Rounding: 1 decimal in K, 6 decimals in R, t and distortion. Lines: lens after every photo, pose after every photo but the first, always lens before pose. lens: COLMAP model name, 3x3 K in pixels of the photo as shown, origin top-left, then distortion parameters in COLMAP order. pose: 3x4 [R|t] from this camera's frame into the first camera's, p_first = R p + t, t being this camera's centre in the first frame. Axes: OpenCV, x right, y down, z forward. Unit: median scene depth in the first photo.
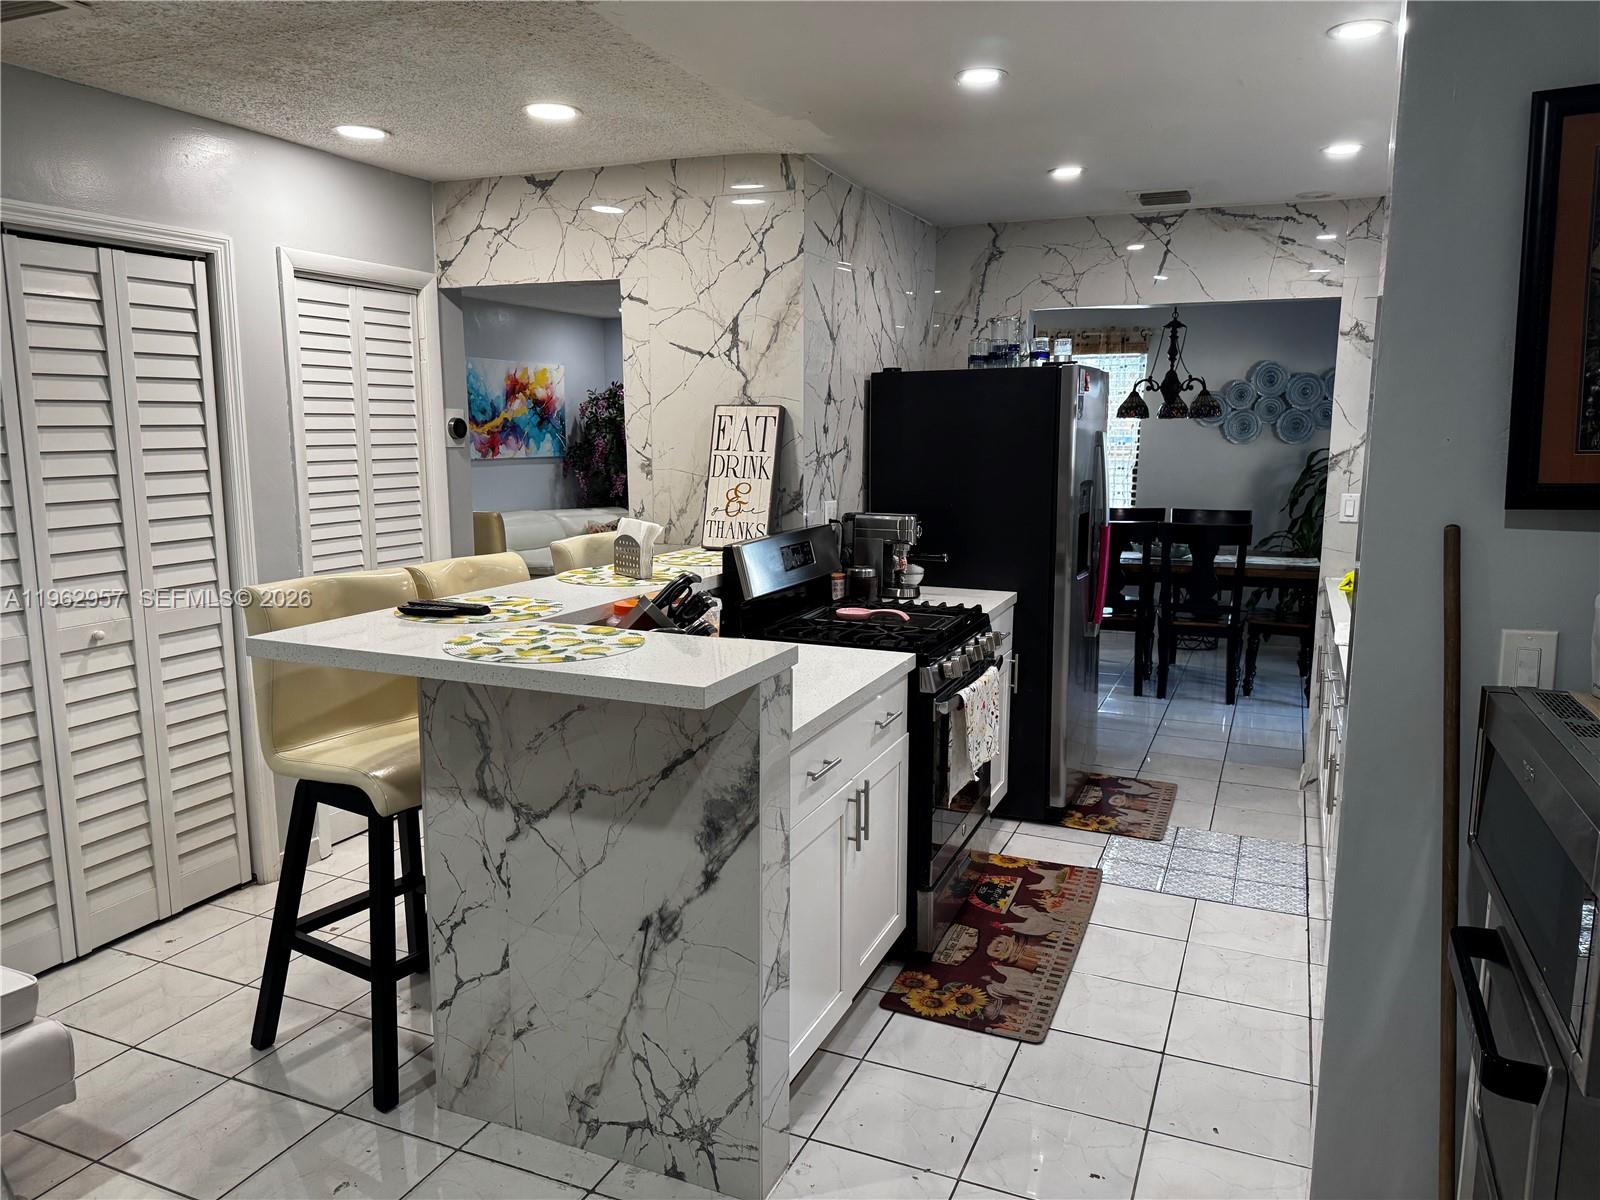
lens RADIAL K [[1126.9, 0, 804.7], [0, 1126.9, 603.8], [0, 0, 1]] dist [0.144868, -0.303739]
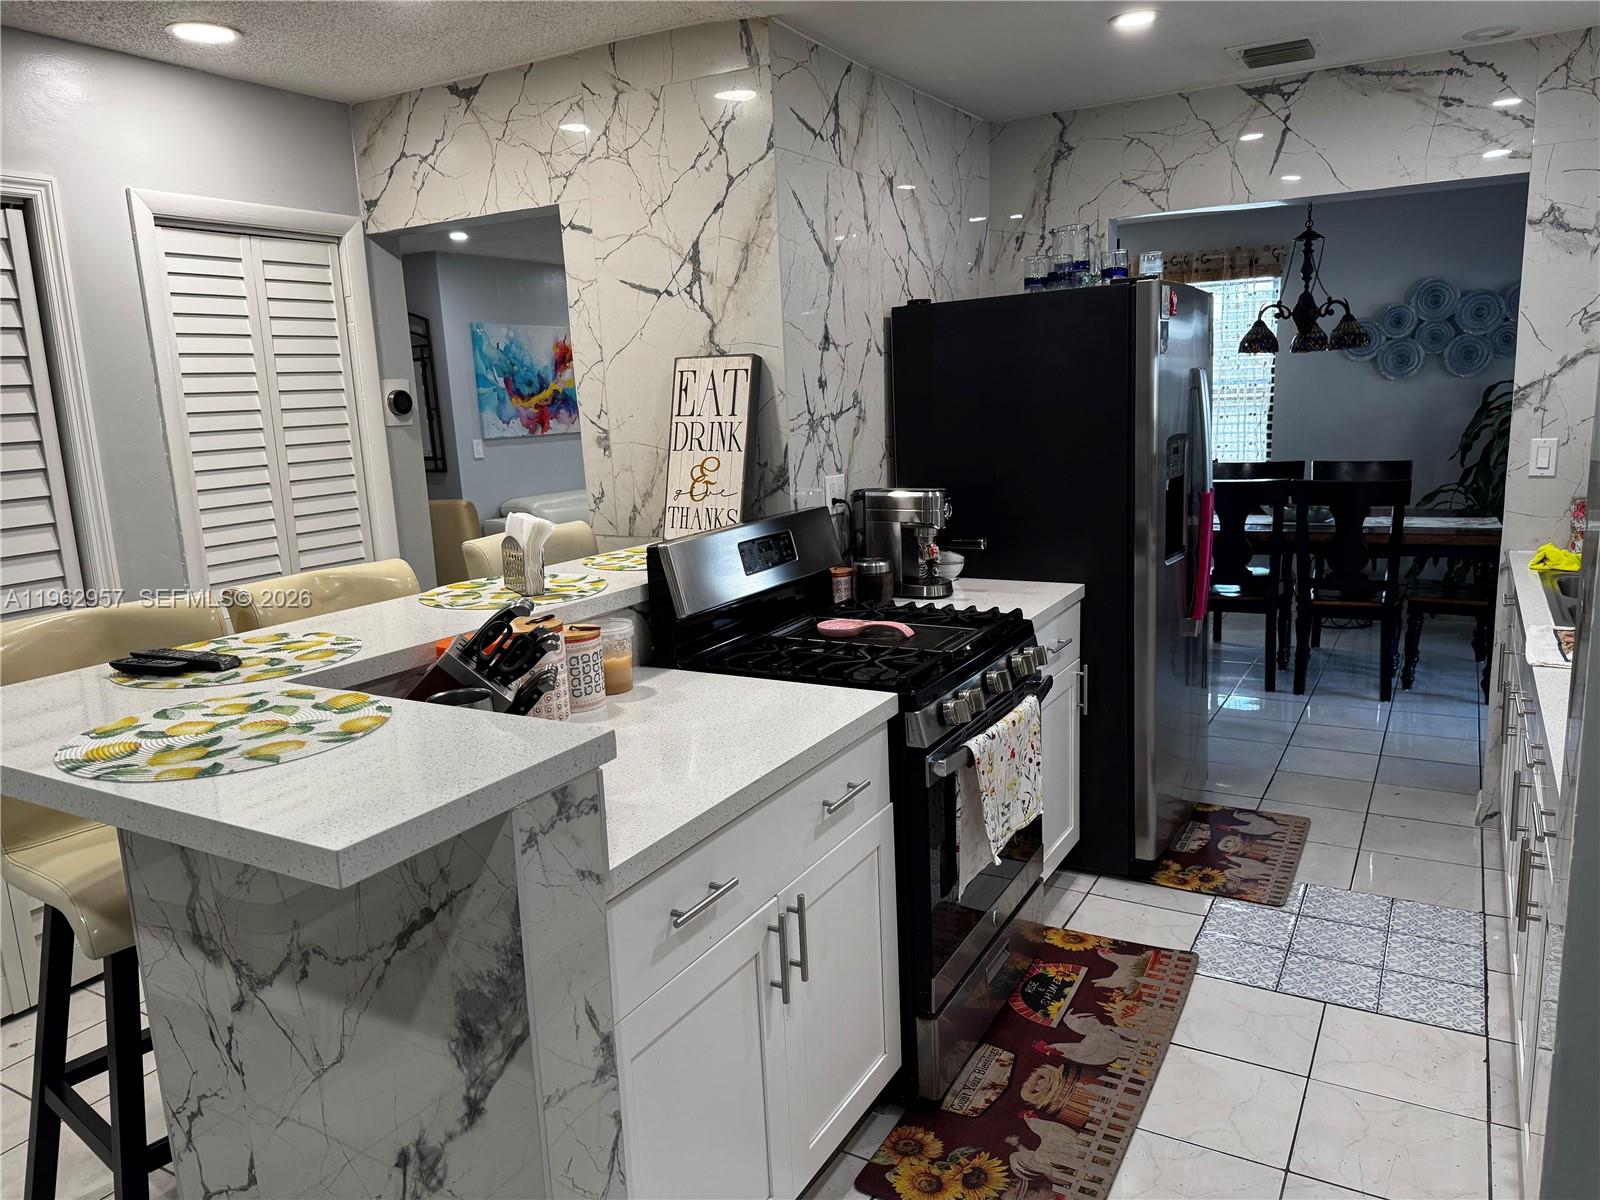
lens RADIAL K [[1124.9, 0, 806.0], [0, 1124.9, 606.2], [0, 0, 1]] dist [0.075239, -0.109144]
pose [[0.992062, -0.022008, -0.123806, 0.104232], [0.026379, 0.999081, 0.033776, -0.029032], [0.122949, -0.036774, 0.991731, 0.237543]]
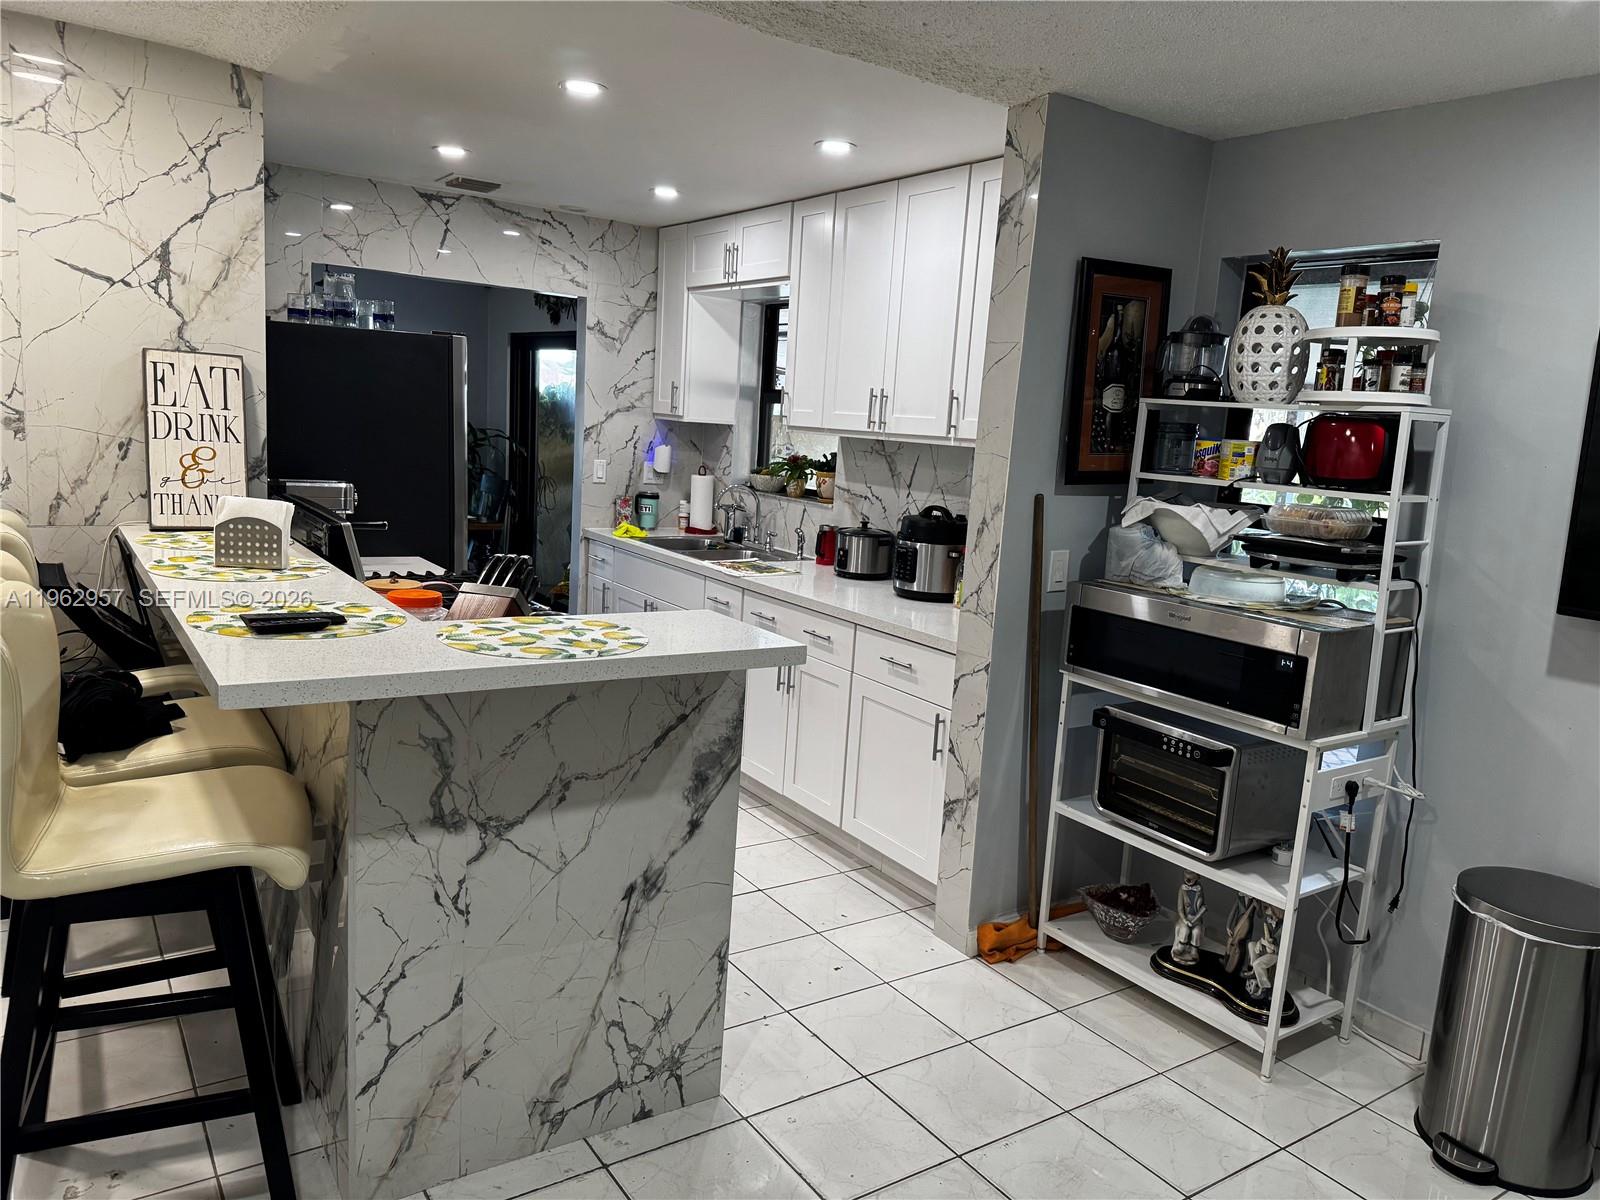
lens RADIAL K [[1117.1, 0, 802.6], [0, 1117.1, 605.0], [0, 0, 1]] dist [0.129702, -0.215370]
pose [[0.532809, -0.108518, 0.839249, -0.532558], [0.066017, 0.994051, 0.086623, -0.035157], [-0.843657, 0.009251, 0.536803, 0.183821]]
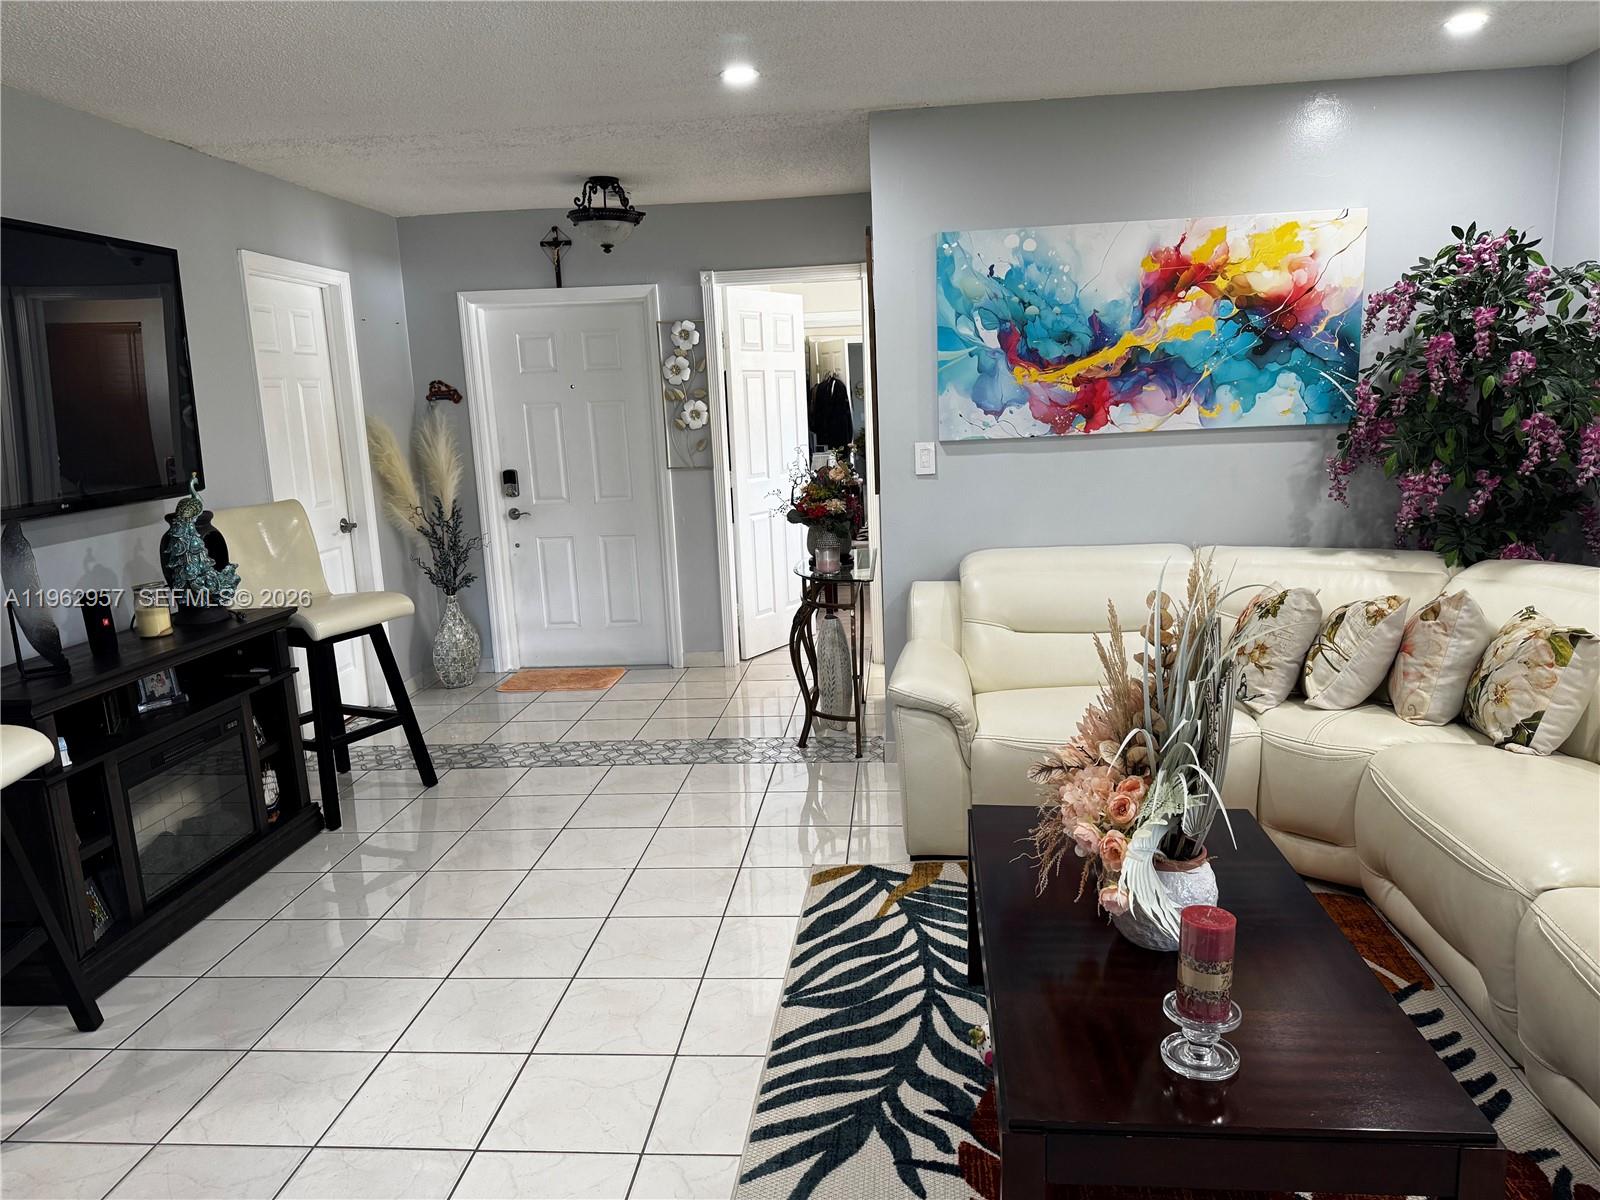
lens RADIAL K [[1124.9, 0, 806.0], [0, 1124.9, 606.2], [0, 0, 1]] dist [0.075239, -0.109144]
pose [[0.305416, 0.153535, -0.939760, 0.328718], [-0.102766, 0.986466, 0.127767, -0.222789], [0.946657, 0.057554, 0.317060, 1.573360]]
